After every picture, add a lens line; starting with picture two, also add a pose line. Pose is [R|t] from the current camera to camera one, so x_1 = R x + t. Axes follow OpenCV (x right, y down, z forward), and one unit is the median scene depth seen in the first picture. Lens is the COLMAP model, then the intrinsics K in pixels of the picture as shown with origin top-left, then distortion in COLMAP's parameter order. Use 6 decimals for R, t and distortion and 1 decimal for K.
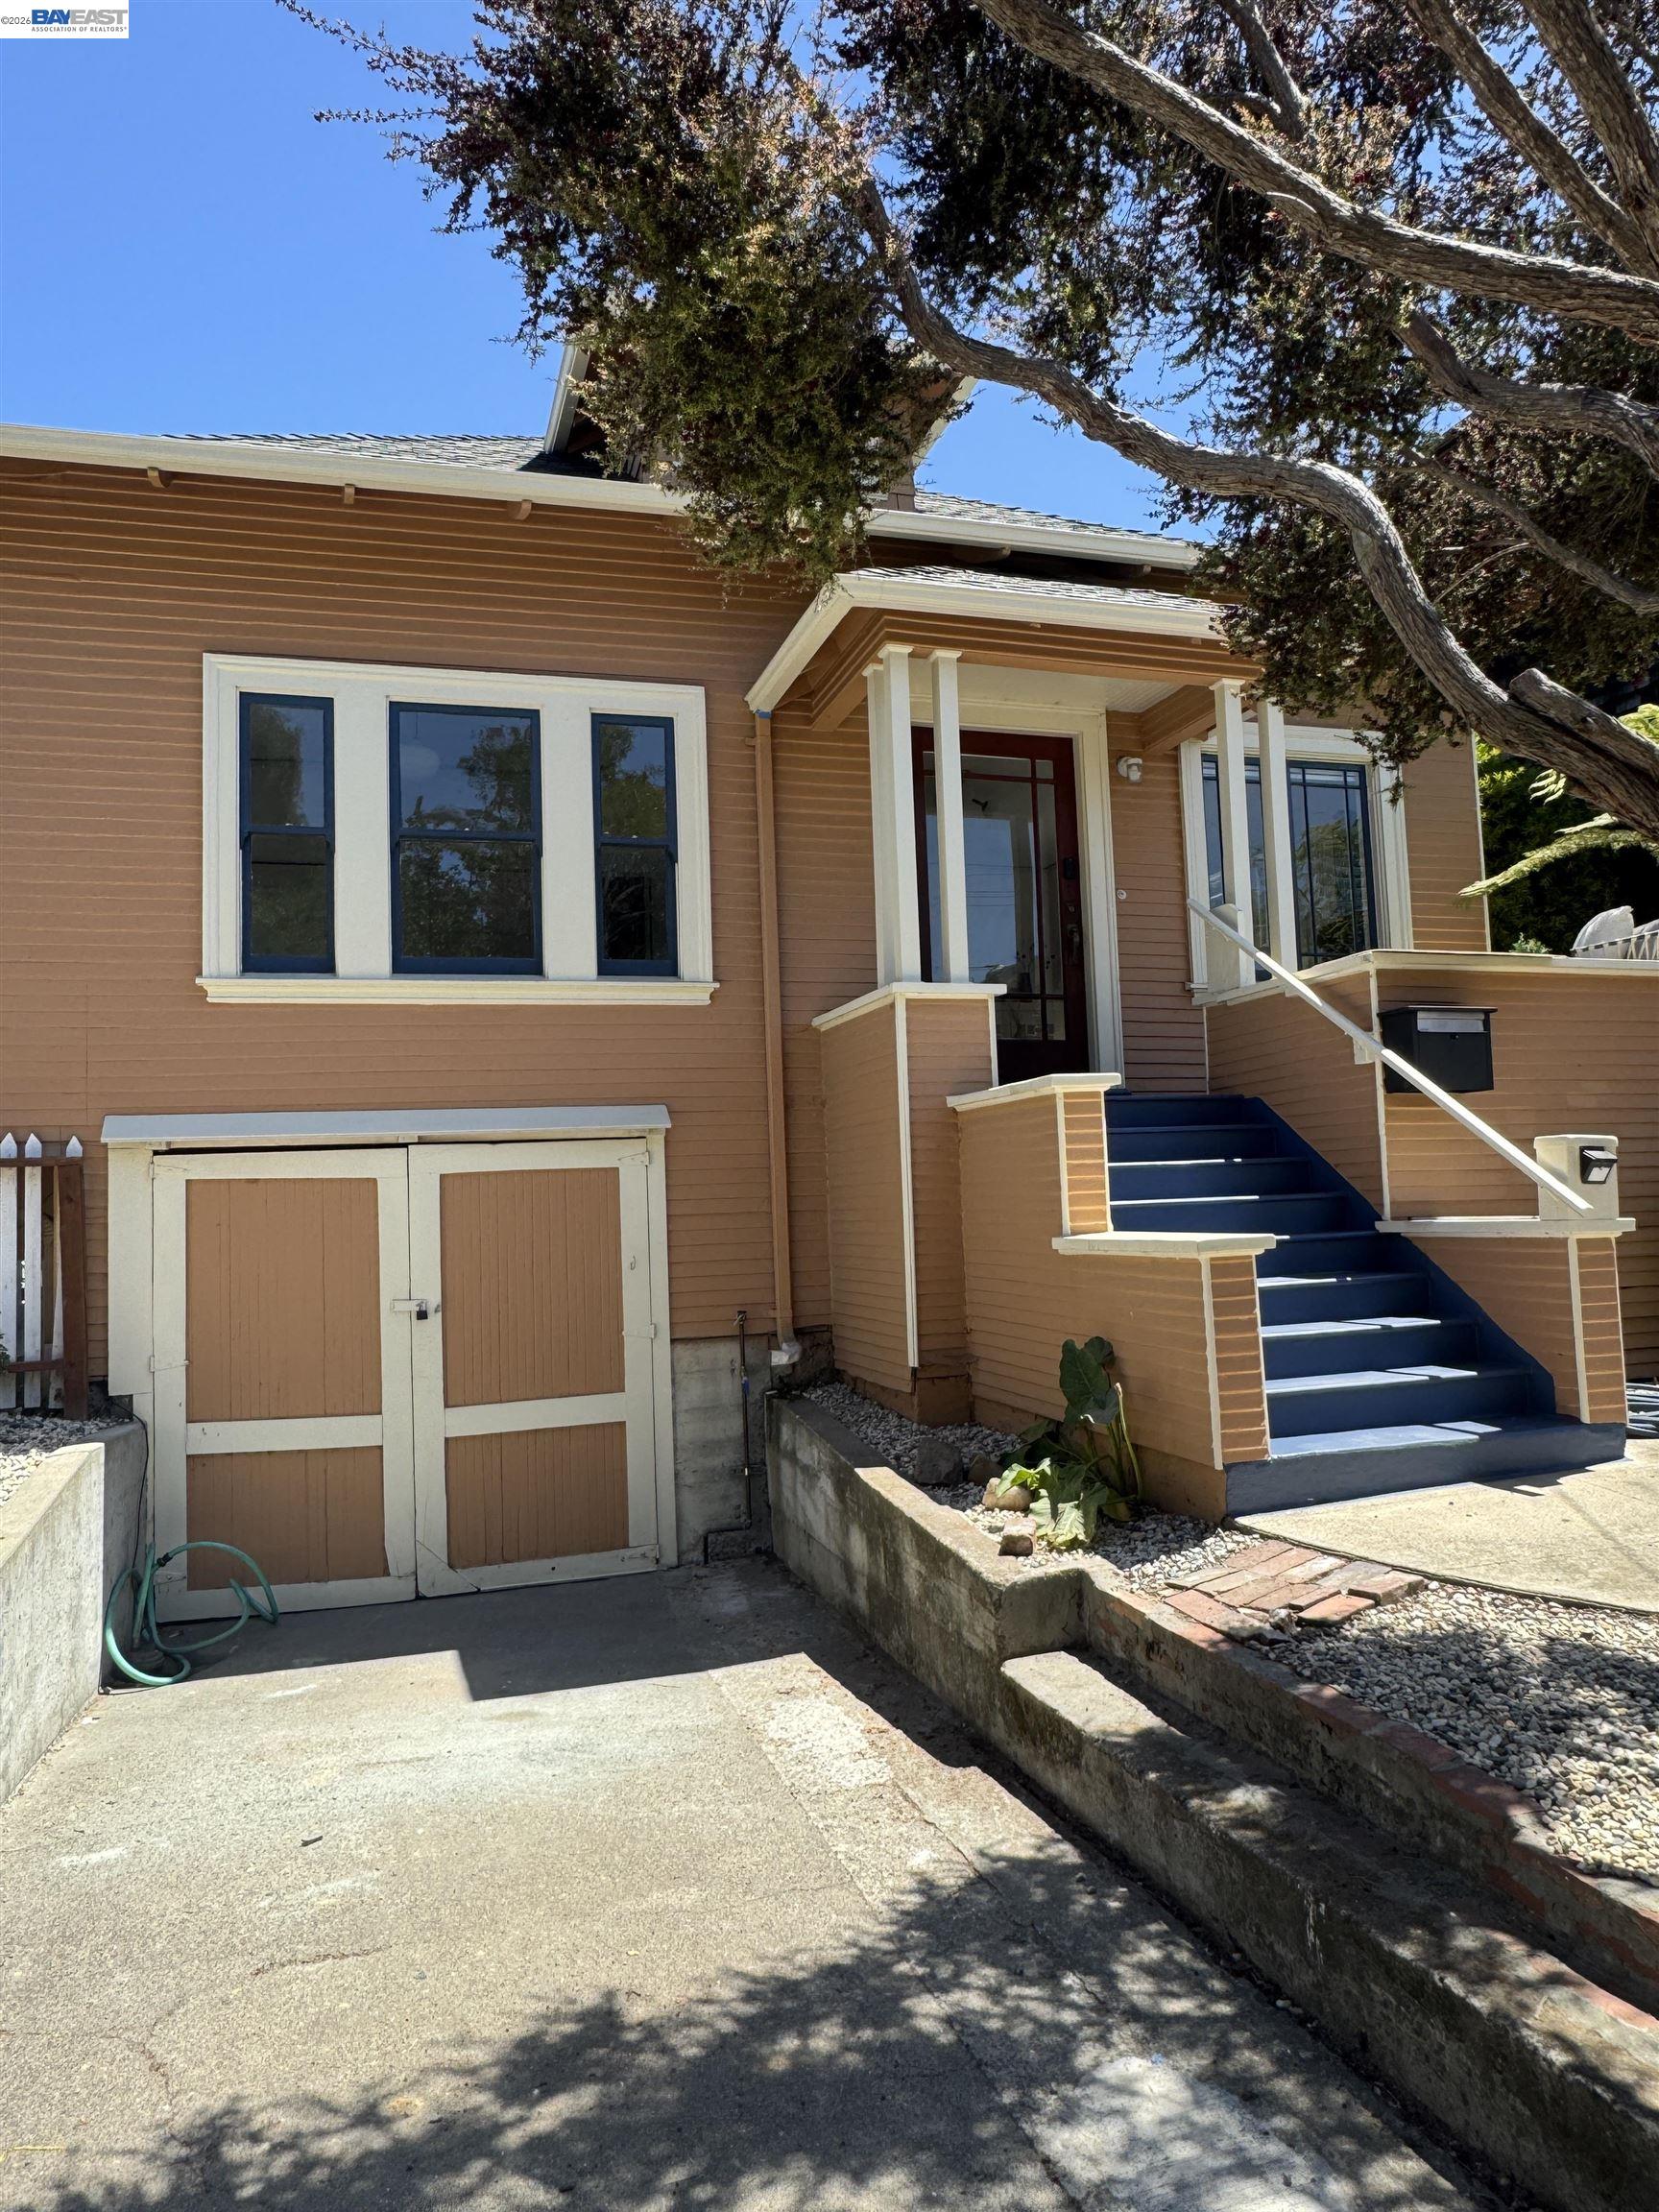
lens RADIAL K [[1536.4, 0, 829.5], [0, 1536.4, 1106.0], [0, 0, 1]] dist [0.002202, 0.003779]
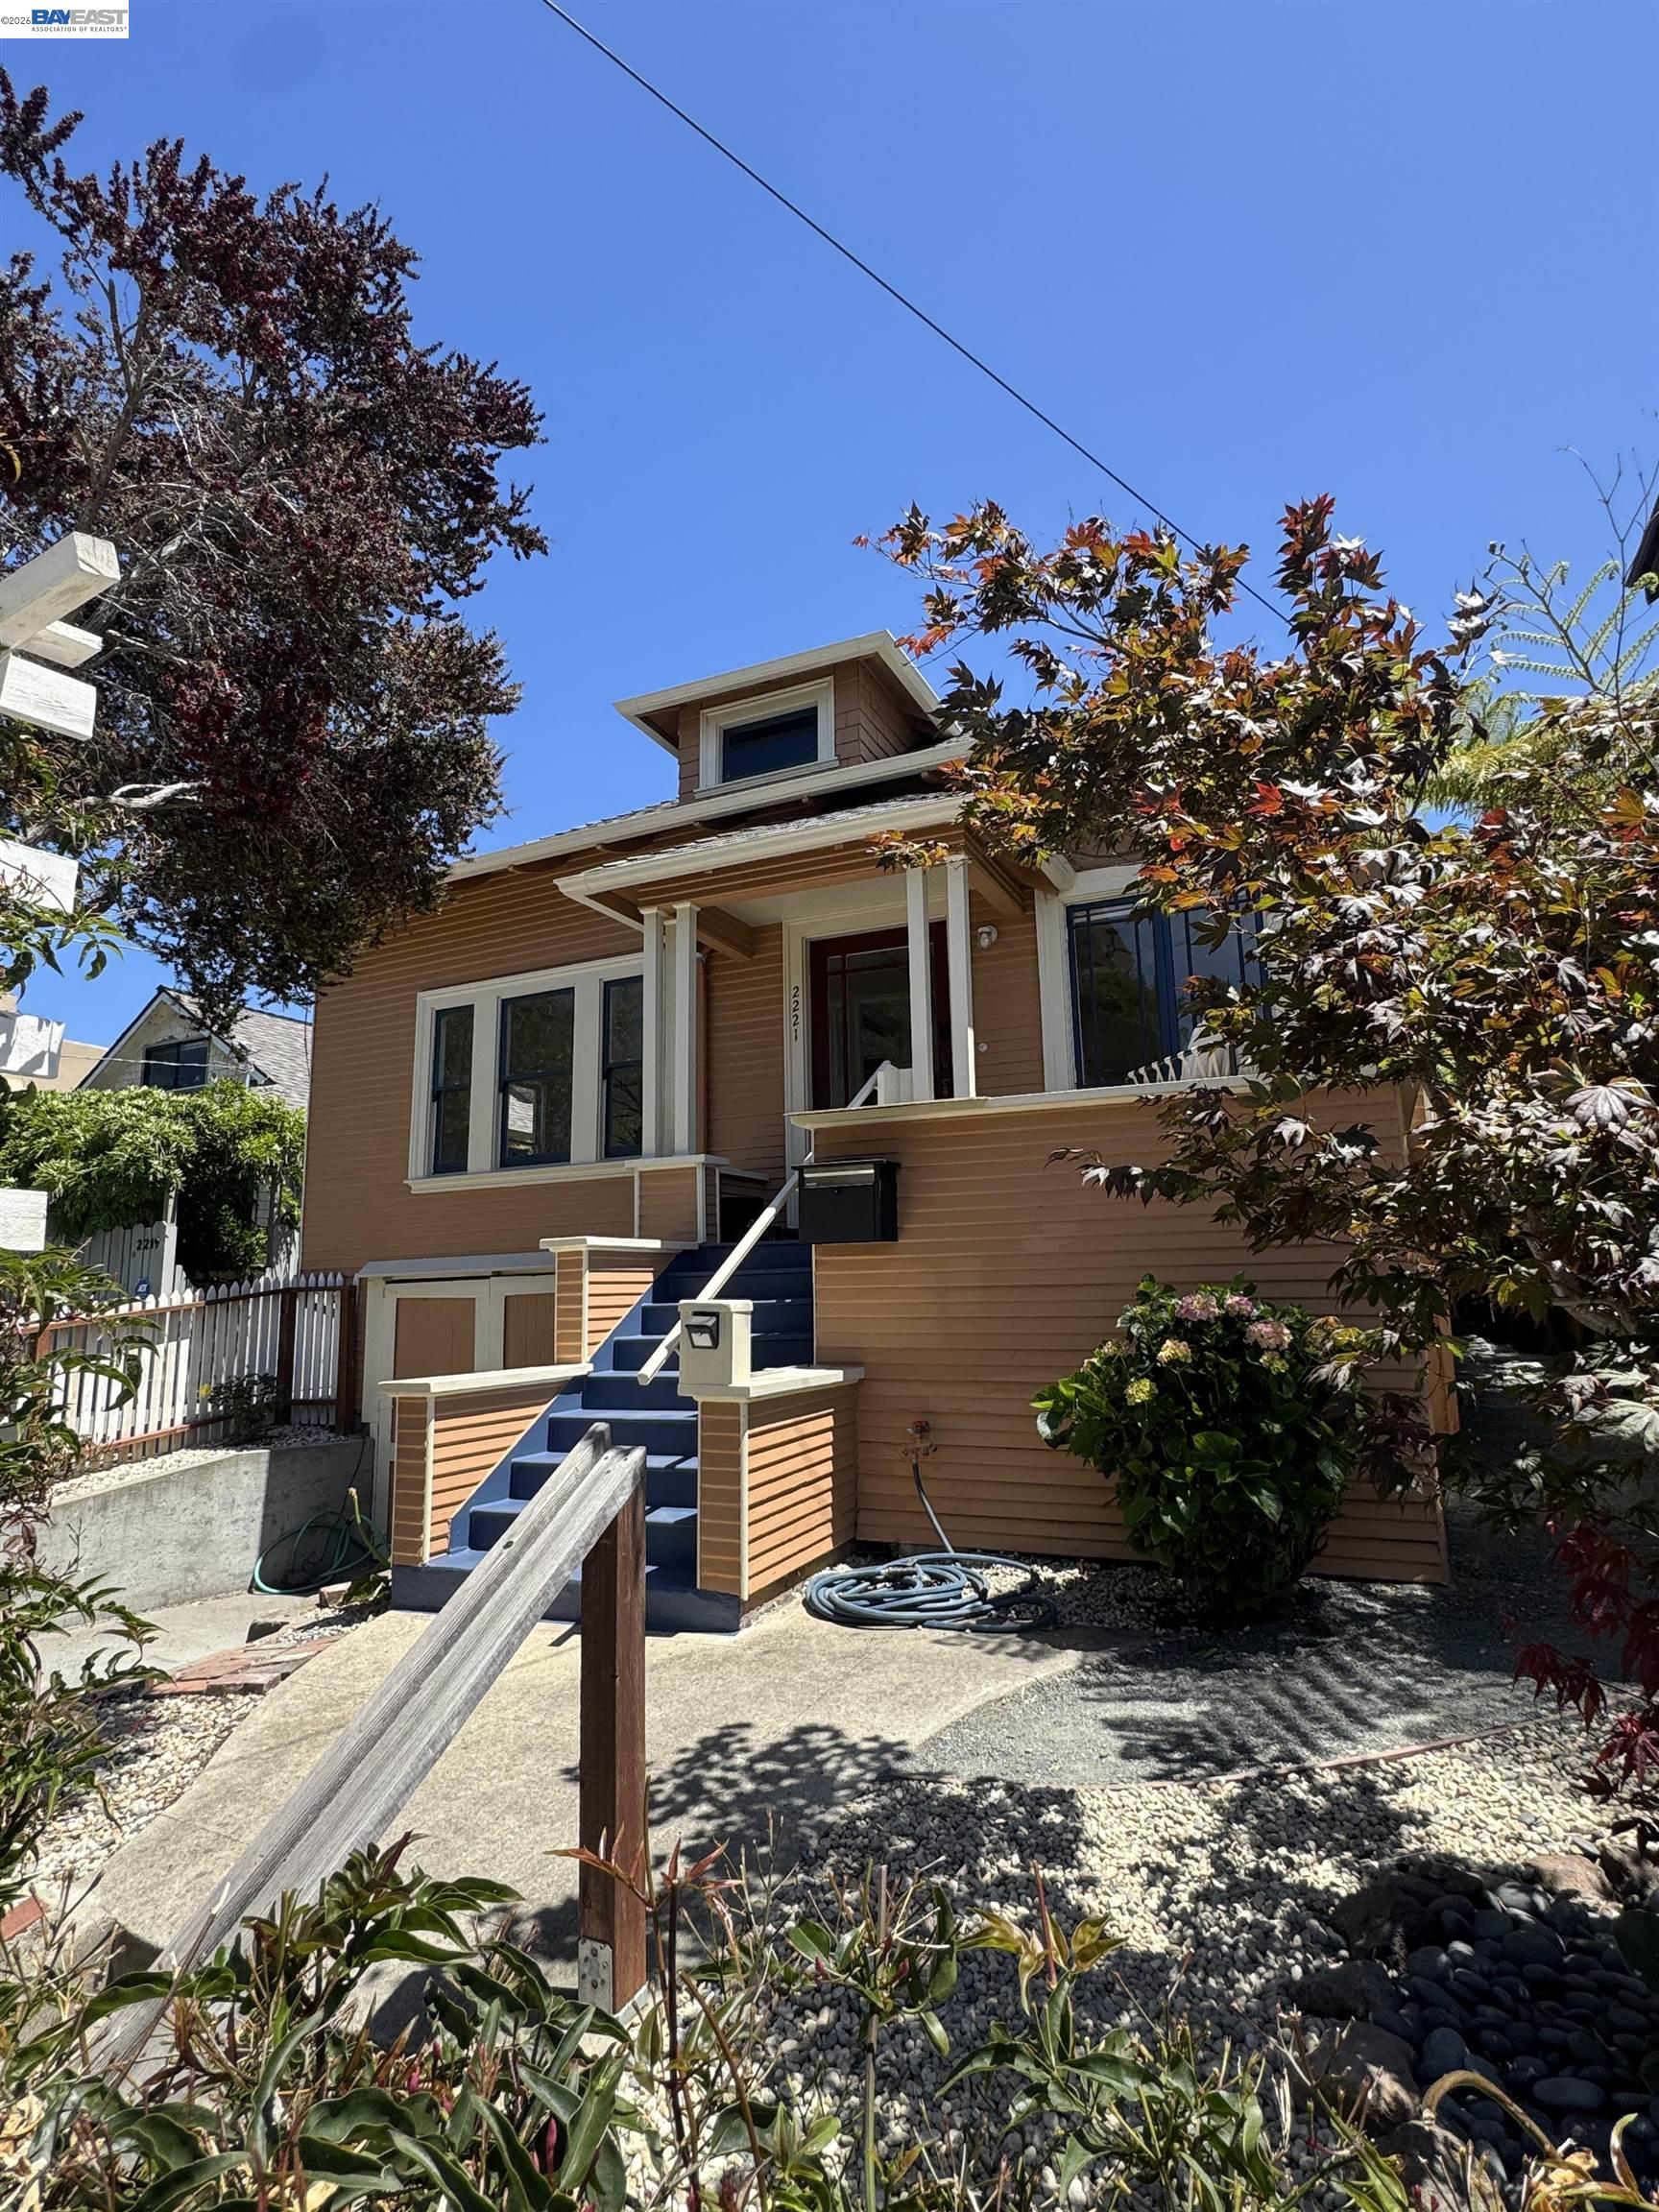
lens RADIAL K [[1136.7, 0, 829.5], [0, 1136.7, 1106.0], [0, 0, 1]] dist [0.000764, 0.000099]
pose [[0.754656, -0.093926, -0.649363, 1.020126], [0.052047, 0.995151, -0.083457, -0.044708], [0.654054, 0.029184, 0.755885, 0.440719]]
